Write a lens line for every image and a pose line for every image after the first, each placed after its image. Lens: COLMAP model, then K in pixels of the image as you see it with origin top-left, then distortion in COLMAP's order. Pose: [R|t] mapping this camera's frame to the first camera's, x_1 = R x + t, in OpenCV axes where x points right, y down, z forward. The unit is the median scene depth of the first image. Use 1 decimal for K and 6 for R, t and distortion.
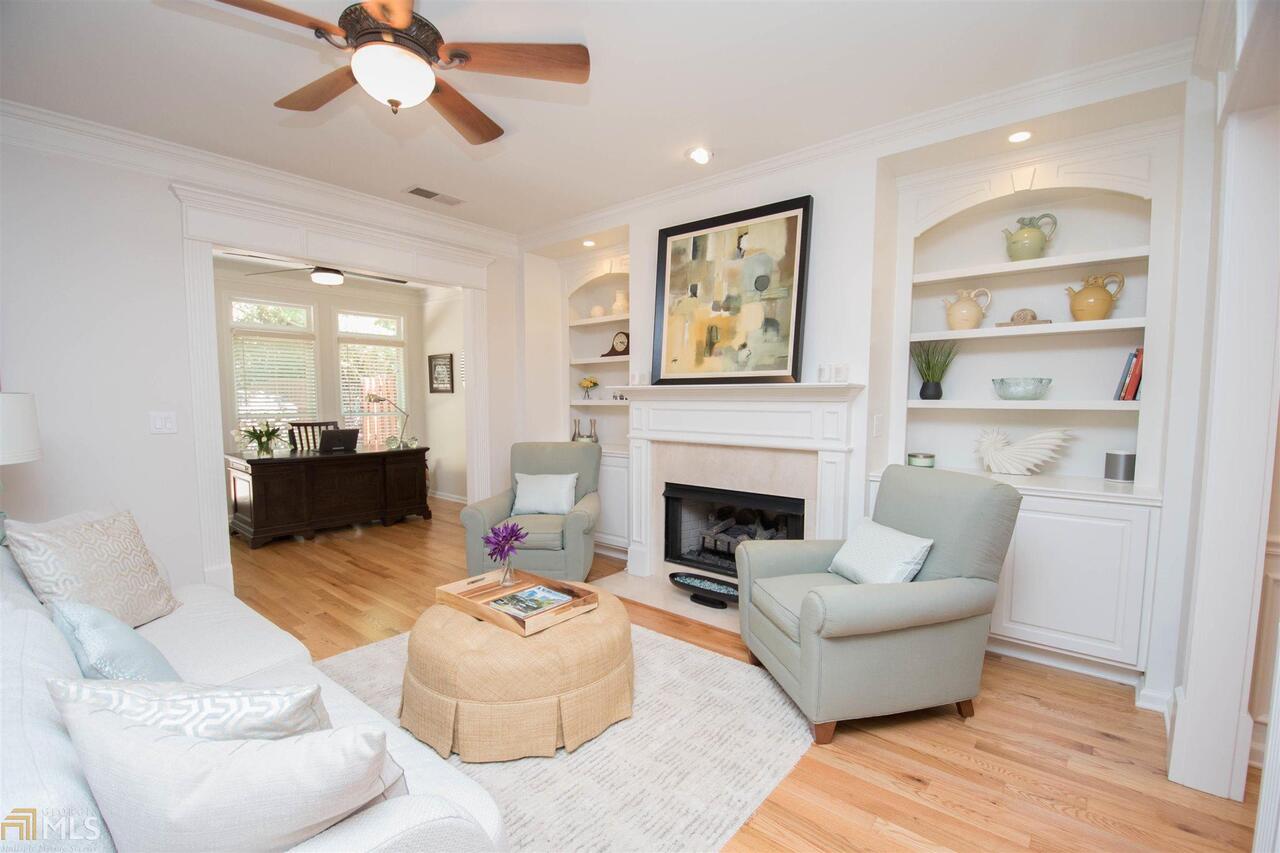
lens RADIAL K [[561.5, 0, 652.0], [0, 561.5, 452.8], [0, 0, 1]] dist [0.002095, -0.013826]
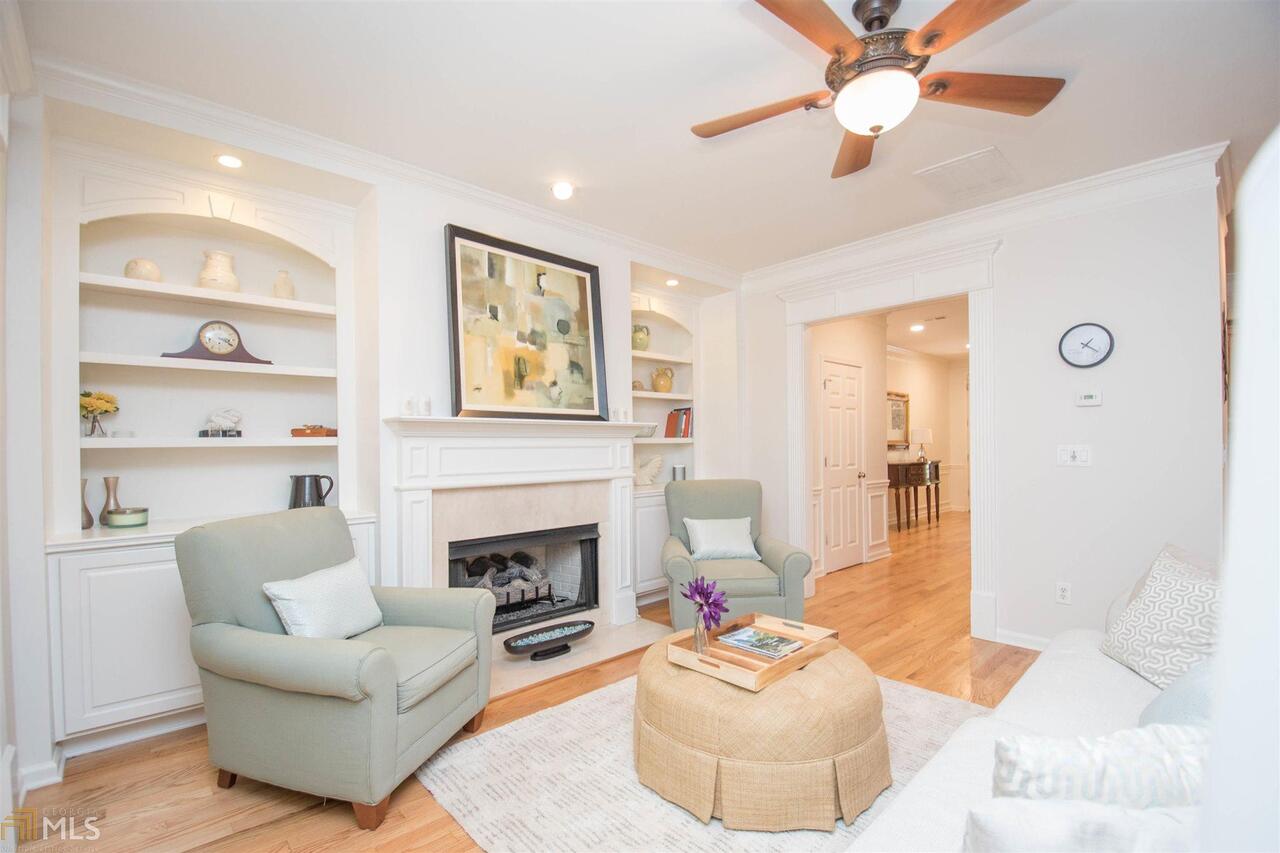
lens RADIAL K [[561.5, 0, 657.0], [0, 561.5, 443.0], [0, 0, 1]] dist [0.002095, -0.013826]
pose [[0.108967, -0.011868, 0.993974, -0.798450], [0.091081, 0.995842, 0.001905, -0.065753], [-0.989864, 0.090324, 0.109595, 0.689800]]
